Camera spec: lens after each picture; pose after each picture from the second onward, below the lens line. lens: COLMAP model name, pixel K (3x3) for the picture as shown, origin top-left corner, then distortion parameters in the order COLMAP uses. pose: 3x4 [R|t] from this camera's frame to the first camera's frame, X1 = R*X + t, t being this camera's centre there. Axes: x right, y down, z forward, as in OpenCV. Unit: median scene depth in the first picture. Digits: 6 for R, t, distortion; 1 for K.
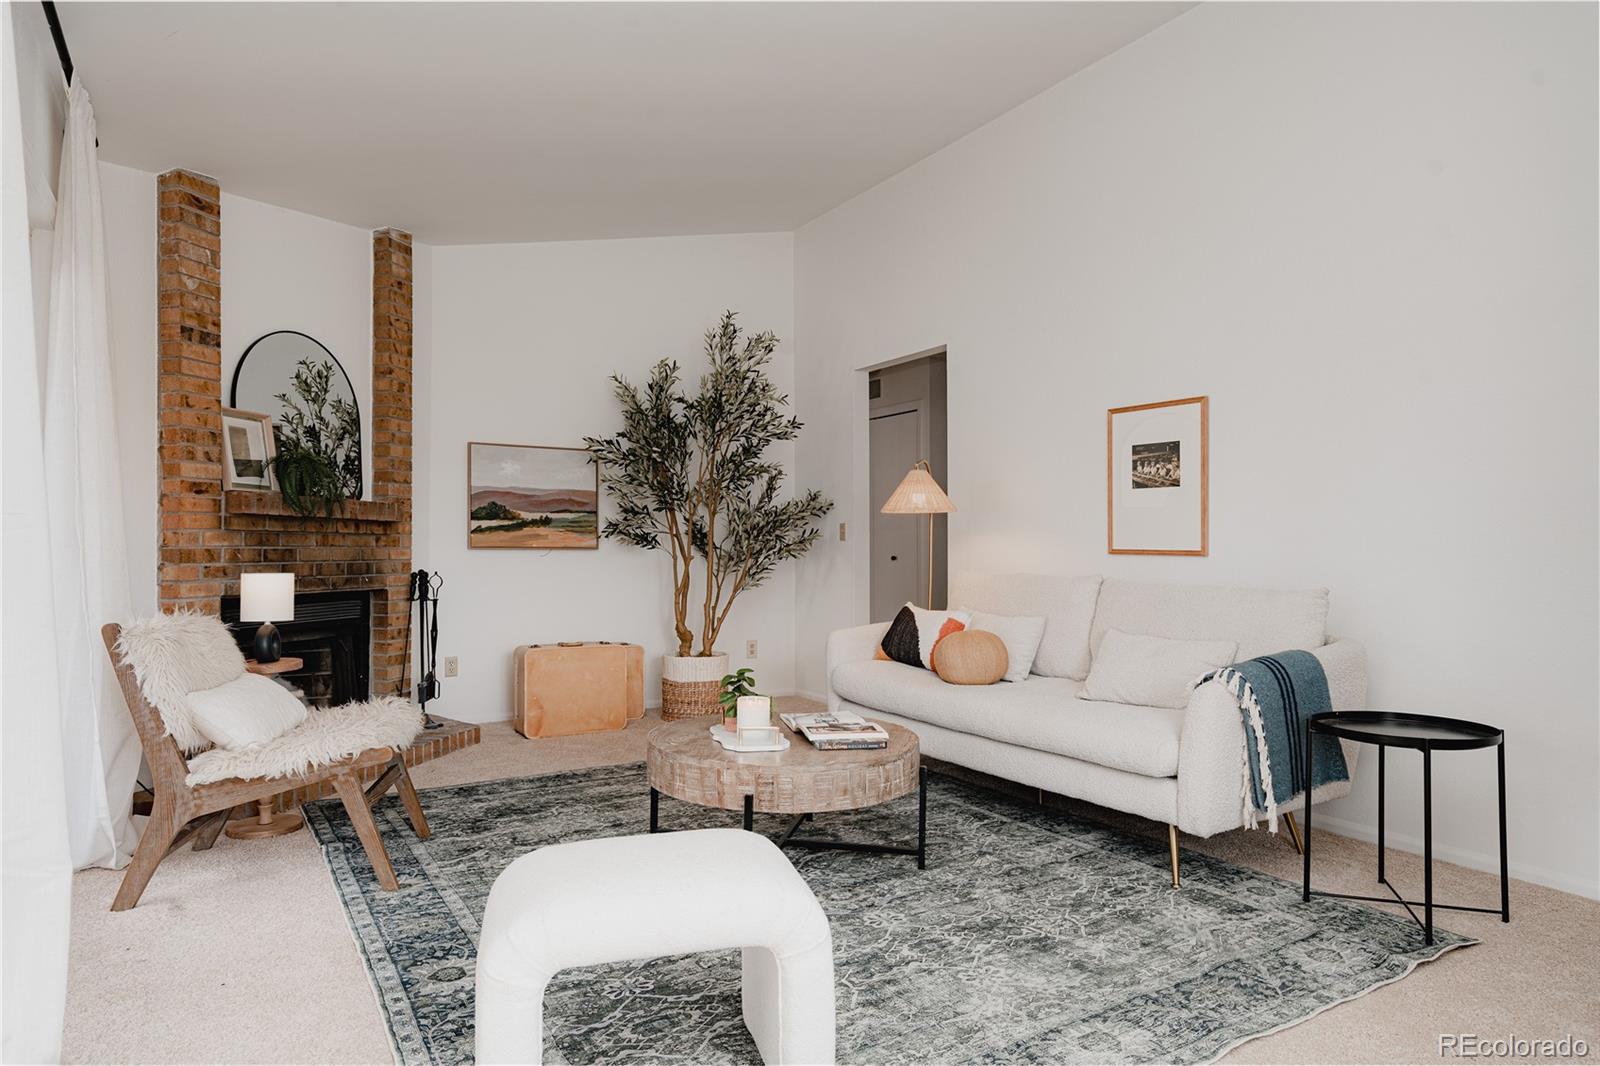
lens RADIAL K [[961.2, 0, 790.0], [0, 961.2, 547.5], [0, 0, 1]] dist [0.014757, -0.005041]
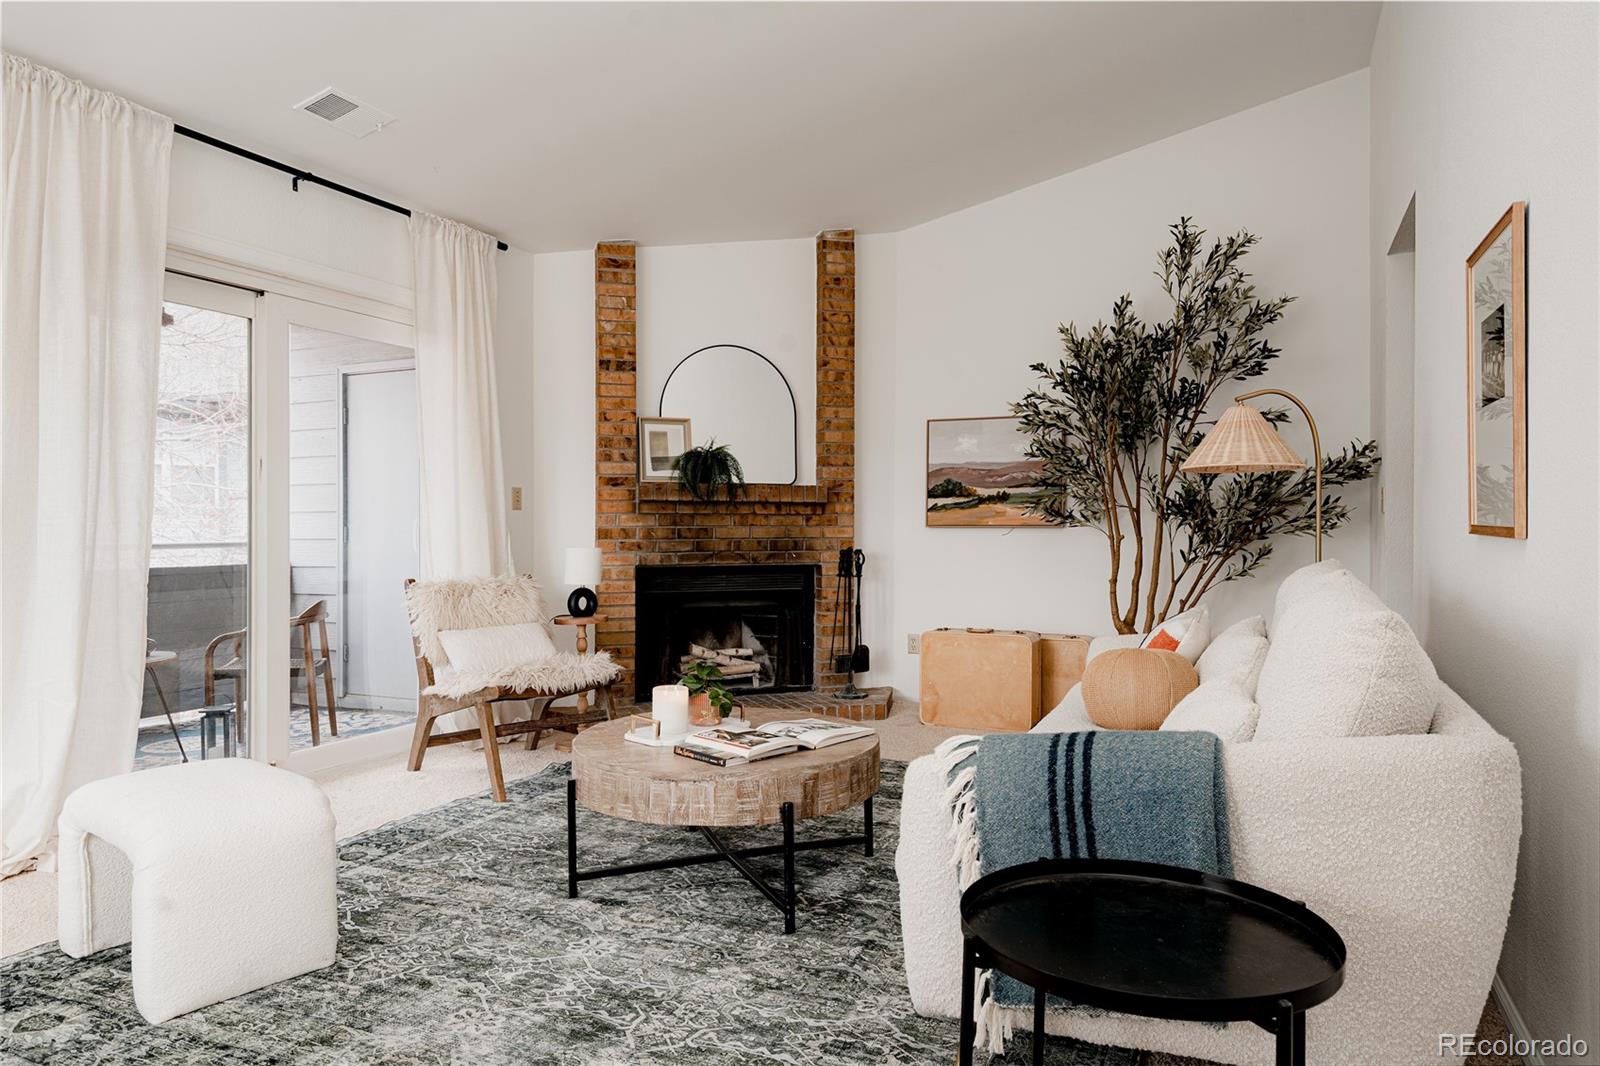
lens RADIAL K [[1013.7, 0, 795.5], [0, 1013.7, 534.3], [0, 0, 1]] dist [0.010253, 0.001693]
pose [[0.562988, 0.002675, -0.826461, 0.658110], [0.005007, 0.999965, 0.006647, 0.001450], [0.826450, -0.007881, 0.562955, 0.428706]]
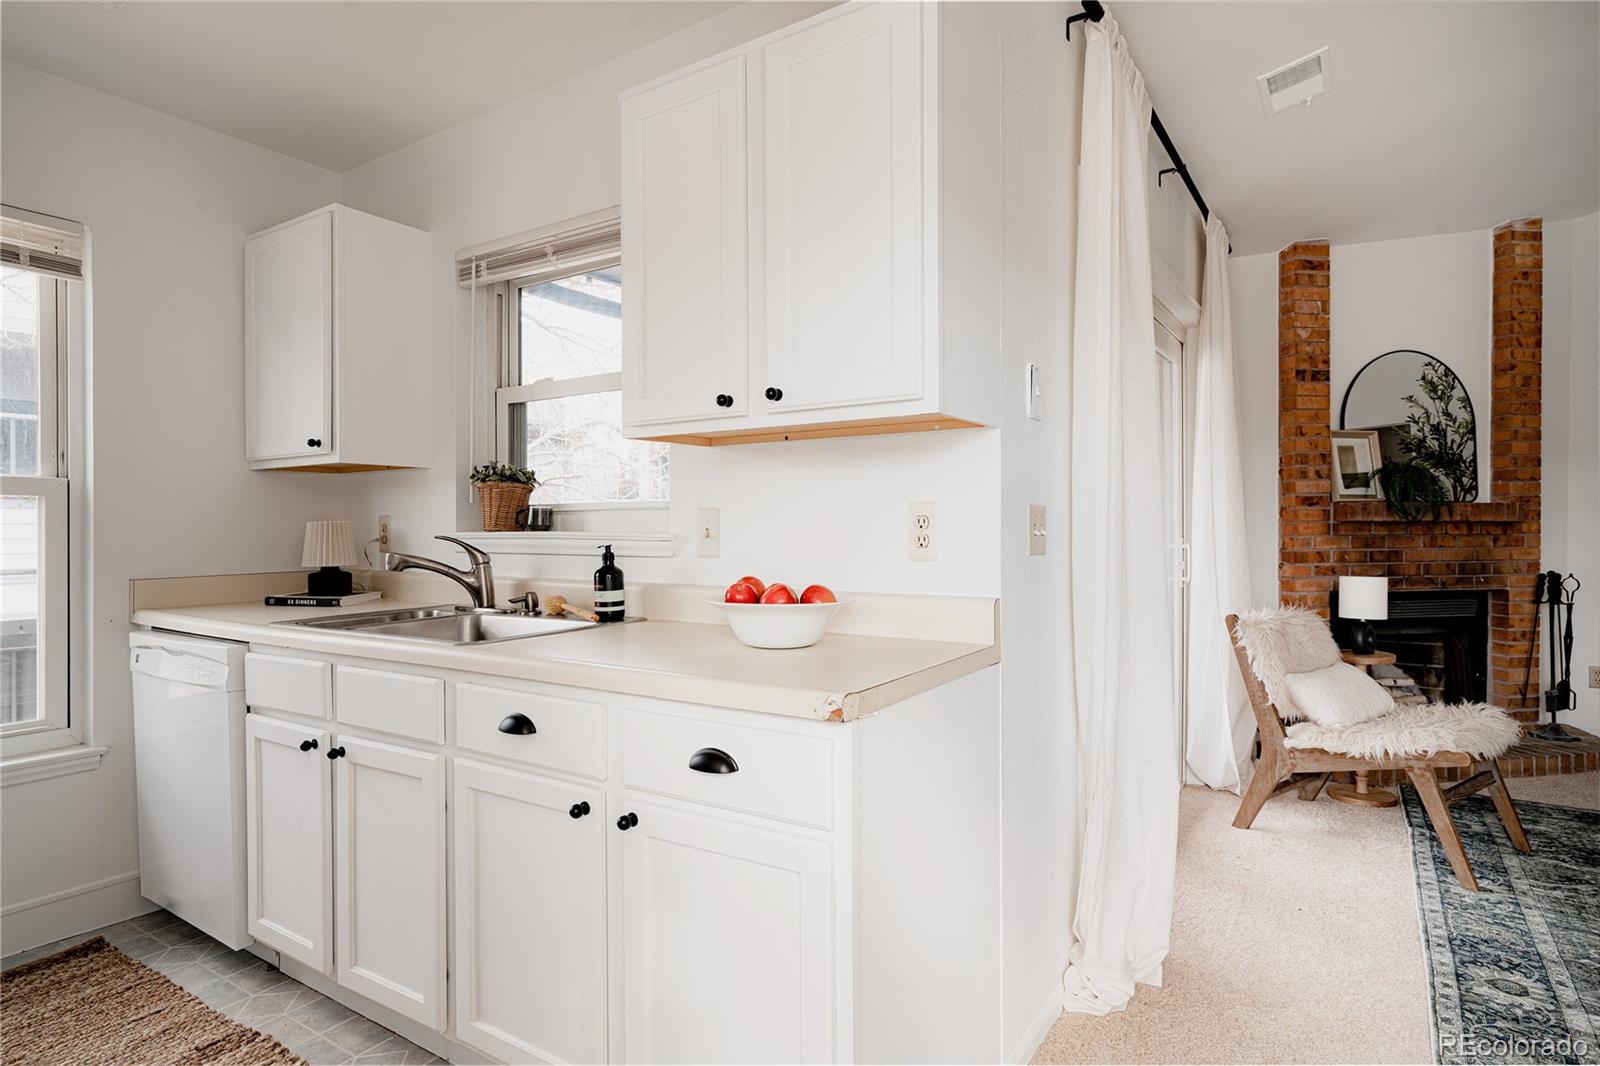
lens RADIAL K [[873.0, 0, 794.9], [0, 873.0, 535.6], [0, 0, 1]] dist [0.006745, 0.001309]
pose [[0.431655, 0.005371, -0.902023, 0.097652], [0.008097, 0.999919, 0.009828, -0.034509], [0.902002, -0.011546, 0.431577, -0.055909]]
